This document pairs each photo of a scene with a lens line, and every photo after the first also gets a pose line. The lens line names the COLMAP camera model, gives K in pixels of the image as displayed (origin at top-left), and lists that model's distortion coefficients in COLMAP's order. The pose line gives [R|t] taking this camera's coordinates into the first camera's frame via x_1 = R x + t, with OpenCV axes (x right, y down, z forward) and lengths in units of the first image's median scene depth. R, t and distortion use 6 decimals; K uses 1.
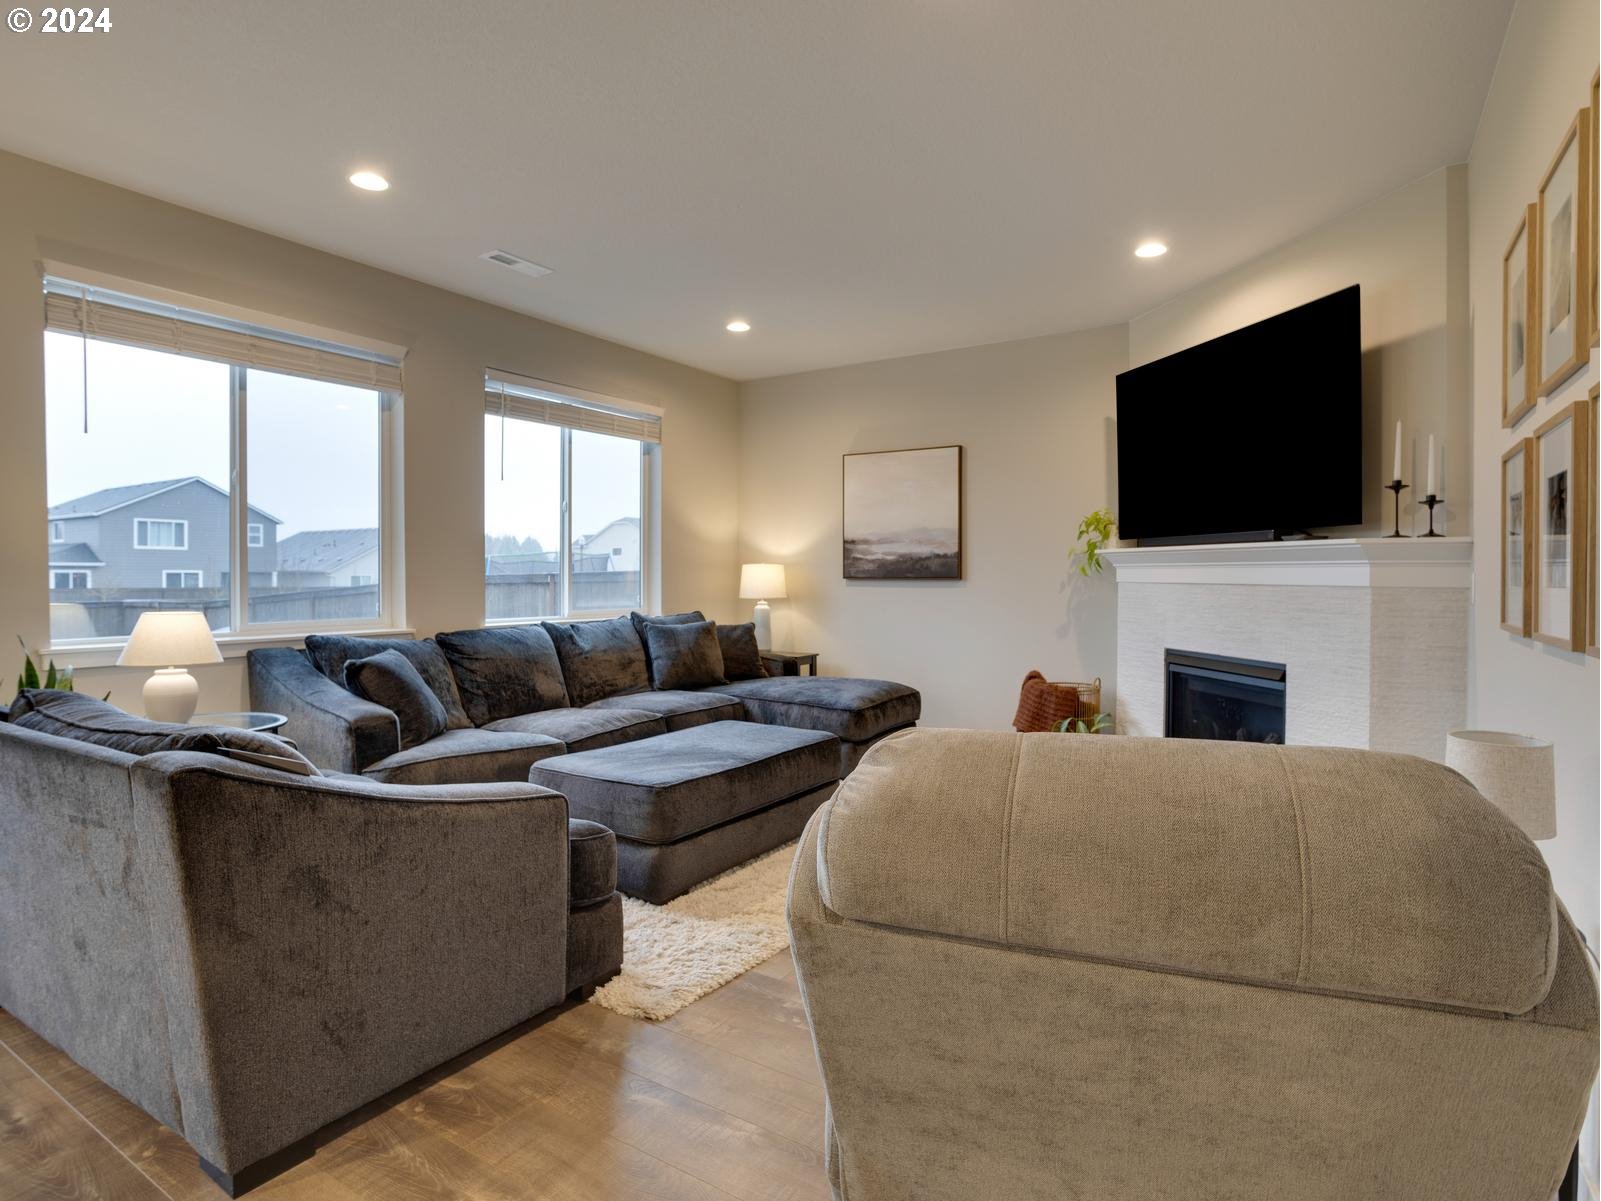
lens RADIAL K [[879.5, 0, 810.5], [0, 879.5, 593.5], [0, 0, 1]] dist [0.000482, 0.001277]
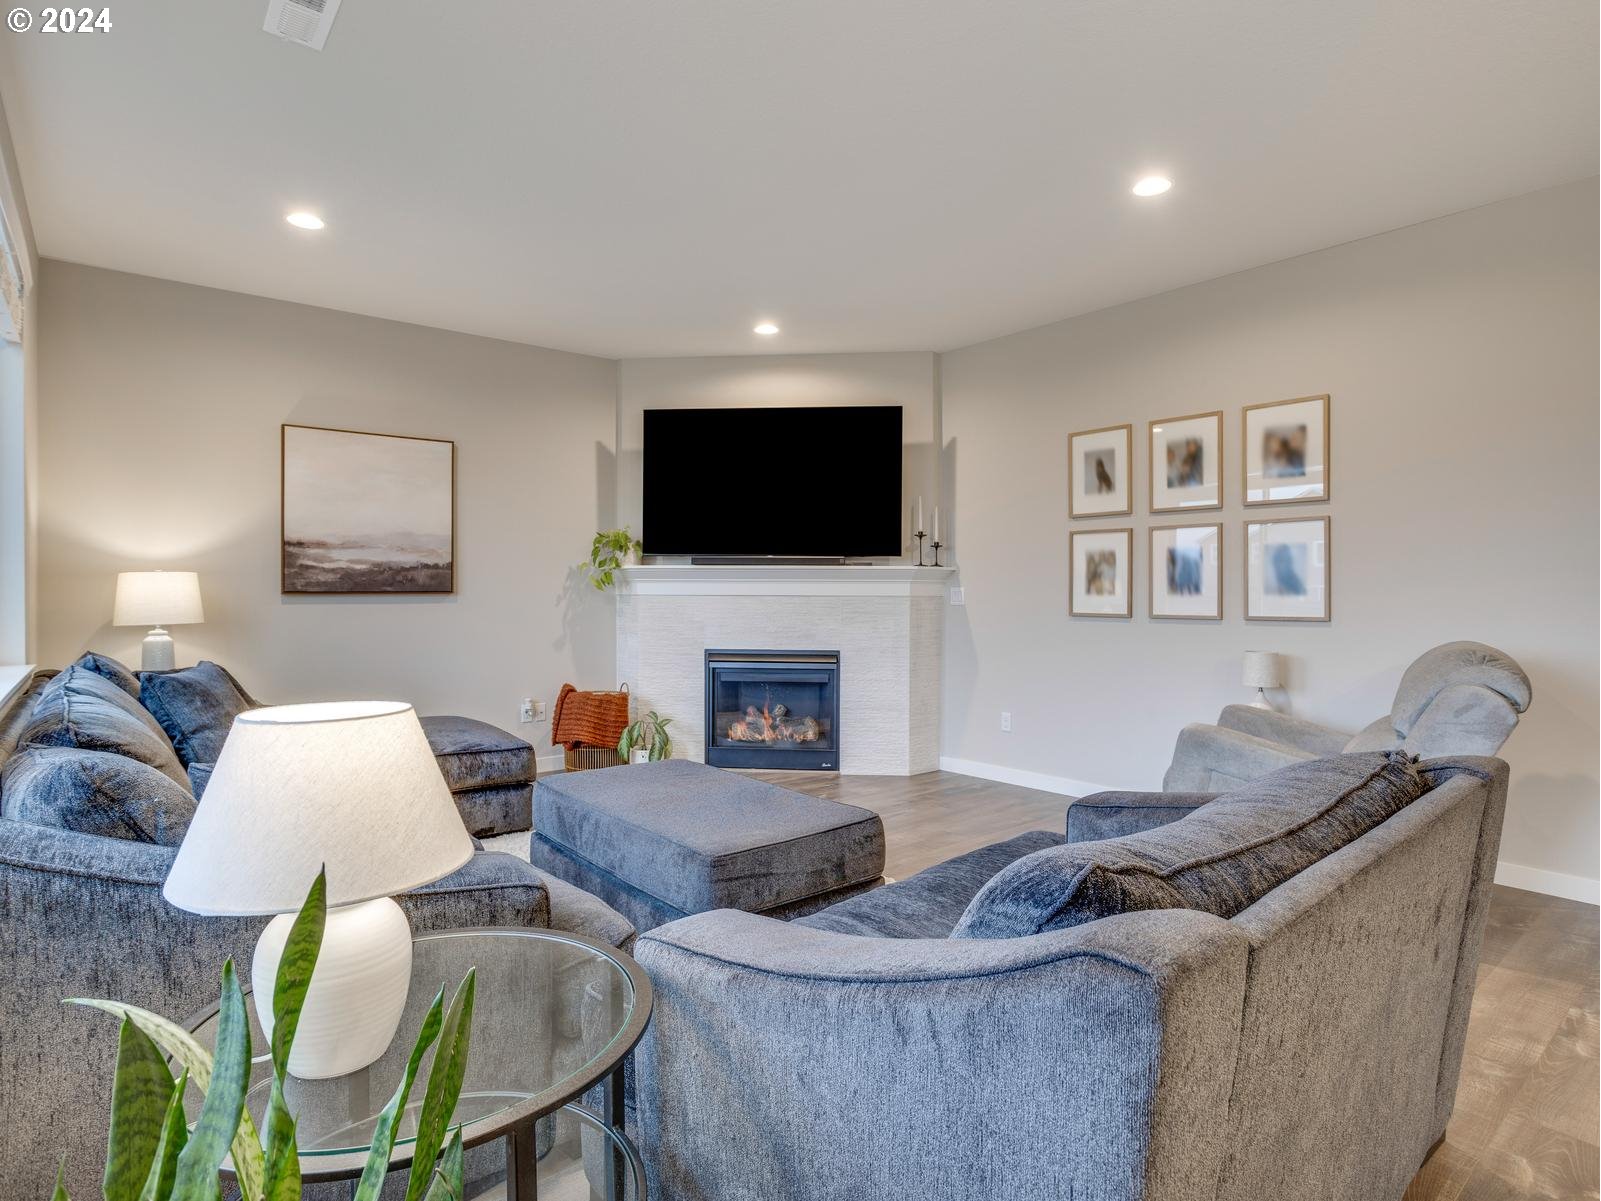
lens RADIAL K [[879.5, 0, 810.5], [0, 879.5, 593.5], [0, 0, 1]] dist [0.000482, 0.001277]
pose [[0.331520, -0.006713, 0.943424, -0.539967], [0.018715, 0.999825, 0.000538, -0.009661], [-0.943263, 0.017477, 0.331588, 0.366265]]
